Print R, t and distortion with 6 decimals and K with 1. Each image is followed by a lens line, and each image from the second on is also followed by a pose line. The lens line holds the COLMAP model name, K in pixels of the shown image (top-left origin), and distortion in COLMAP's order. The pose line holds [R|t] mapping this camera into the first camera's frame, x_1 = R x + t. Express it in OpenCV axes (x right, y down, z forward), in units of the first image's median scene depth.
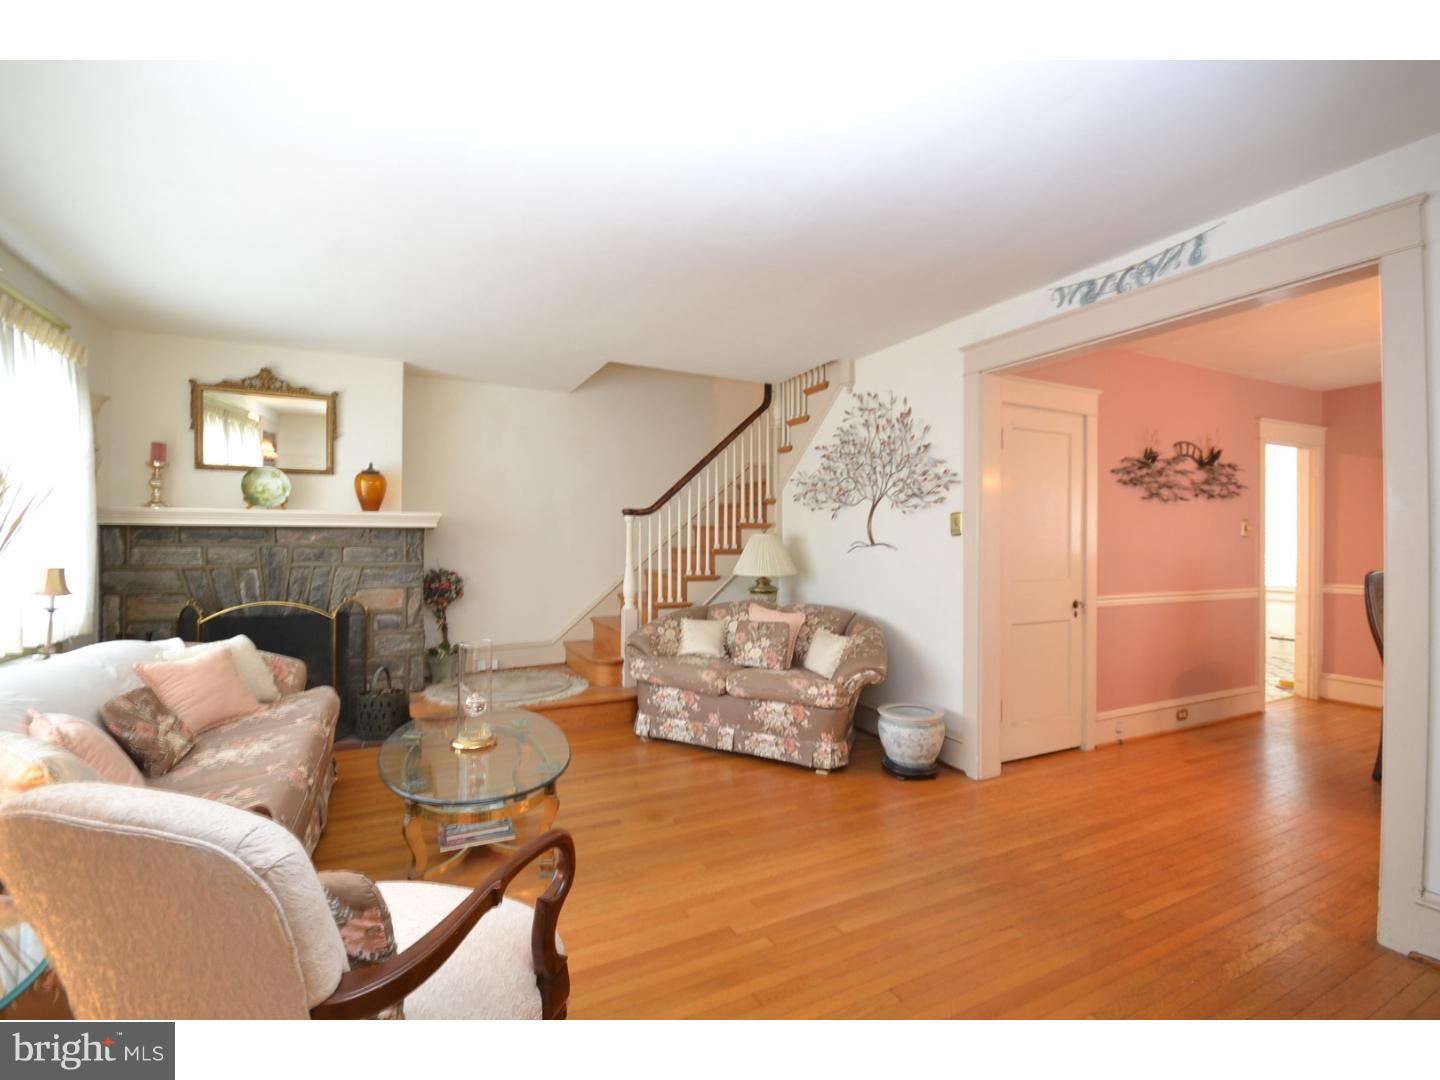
lens RADIAL K [[643.8, 0, 719.1], [0, 643.8, 540.8], [0, 0, 1]] dist [0.001391, 0.000471]
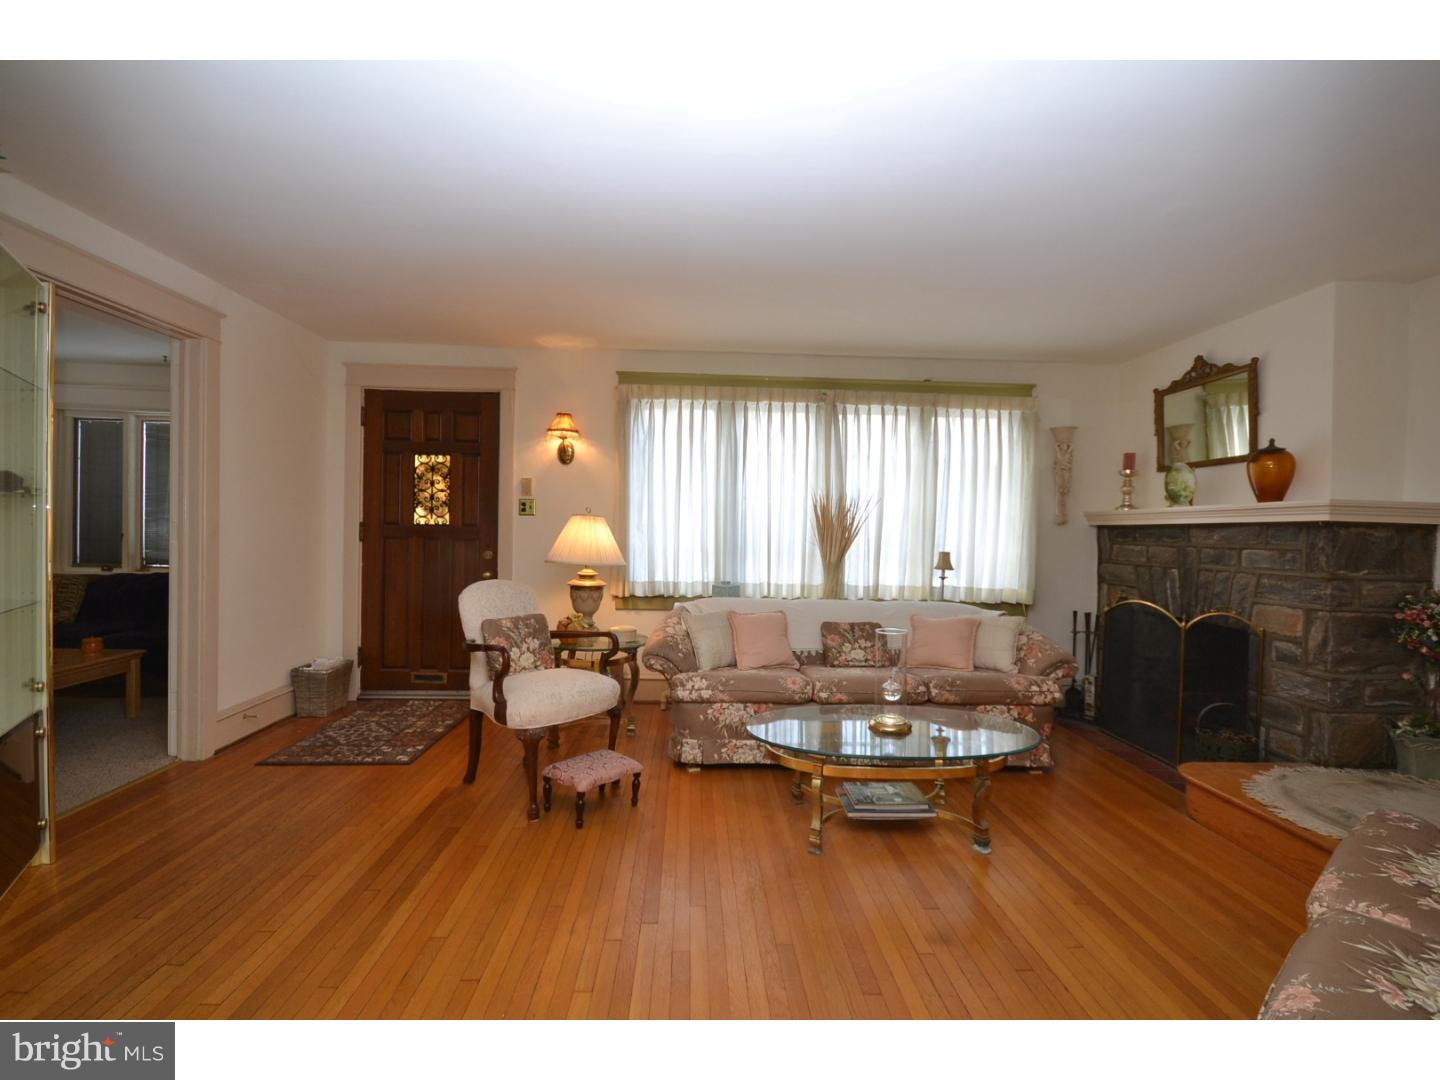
lens RADIAL K [[643.8, 0, 717.9], [0, 643.8, 535.6], [0, 0, 1]] dist [0.001391, 0.000471]
pose [[-0.409924, -0.006236, -0.912099, 0.434978], [-0.020661, 0.999784, 0.002450, 0.005177], [0.911886, 0.019849, -0.409964, 0.741511]]
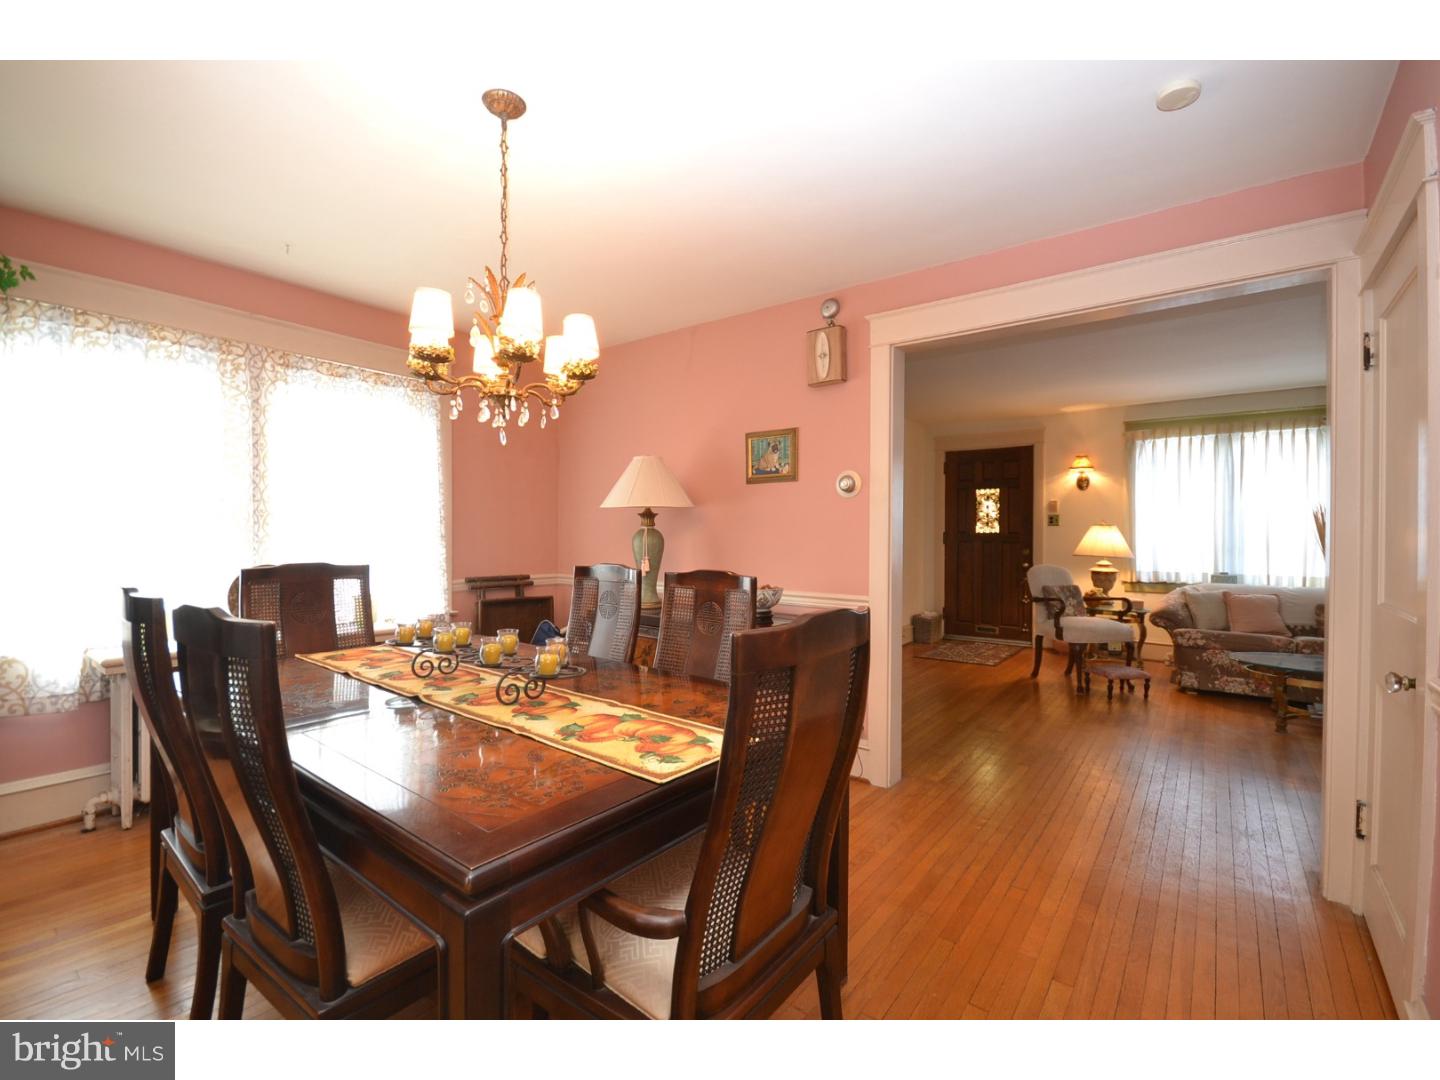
lens RADIAL K [[643.8, 0, 715.6], [0, 643.8, 537.8], [0, 0, 1]] dist [0.001391, 0.000471]
pose [[-0.899578, -0.004887, -0.436733, 0.737871], [-0.008072, 0.999953, 0.005438, 0.007015], [0.436686, 0.008417, -0.899575, 0.912134]]
